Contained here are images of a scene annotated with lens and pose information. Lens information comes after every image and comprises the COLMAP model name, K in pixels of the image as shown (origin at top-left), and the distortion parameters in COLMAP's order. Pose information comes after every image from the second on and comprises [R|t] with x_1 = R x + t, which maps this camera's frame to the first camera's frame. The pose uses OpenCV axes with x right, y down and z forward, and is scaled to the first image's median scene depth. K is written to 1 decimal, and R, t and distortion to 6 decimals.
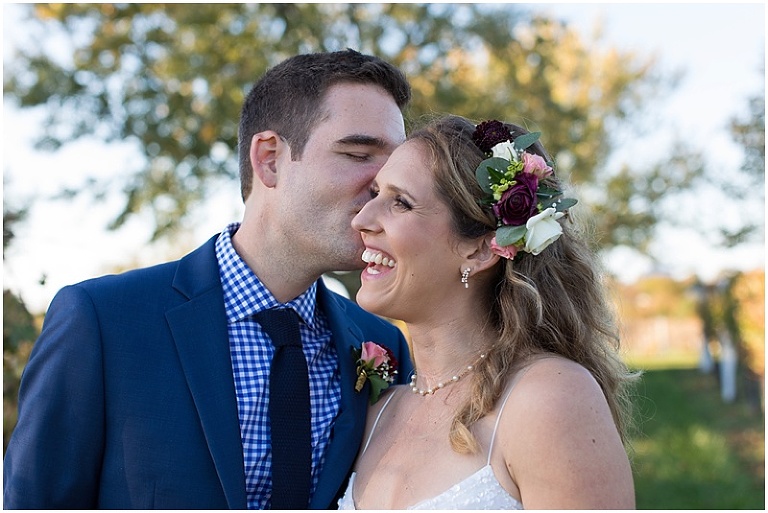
lens RADIAL K [[1168.3, 0, 382.6], [0, 1168.3, 238.1], [0, 0, 1]] dist [-0.022244, 0.031281]
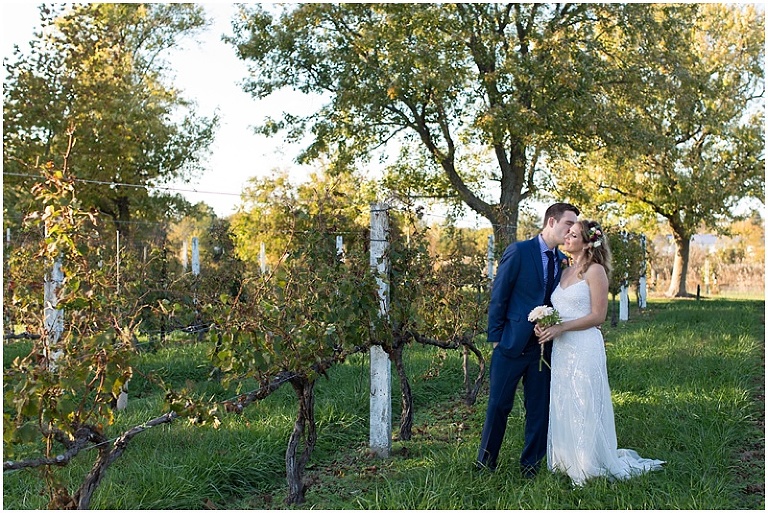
lens RADIAL K [[1168.3, 0, 382.6], [0, 1168.3, 238.1], [0, 0, 1]] dist [-0.022244, 0.031281]
pose [[0.991958, 0.059890, -0.111506, -0.010878], [-0.052468, 0.996281, 0.068343, -0.014524], [0.115184, -0.061943, 0.991411, -0.196347]]
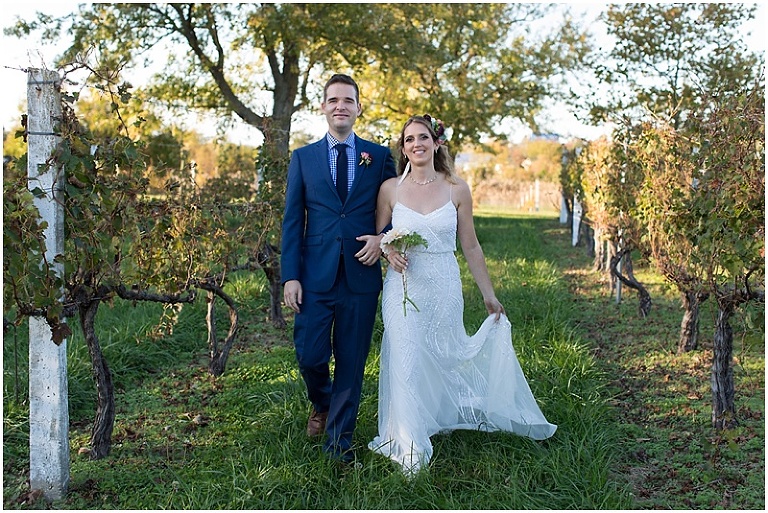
lens RADIAL K [[1076.7, 0, 362.0], [0, 1076.7, 254.2], [0, 0, 1]] dist [0.015383, 0.053477]
pose [[0.995152, 0.065089, 0.073724, -0.008422], [-0.075467, 0.986089, 0.148096, -0.003711], [-0.063060, -0.152942, 0.986221, -0.070654]]
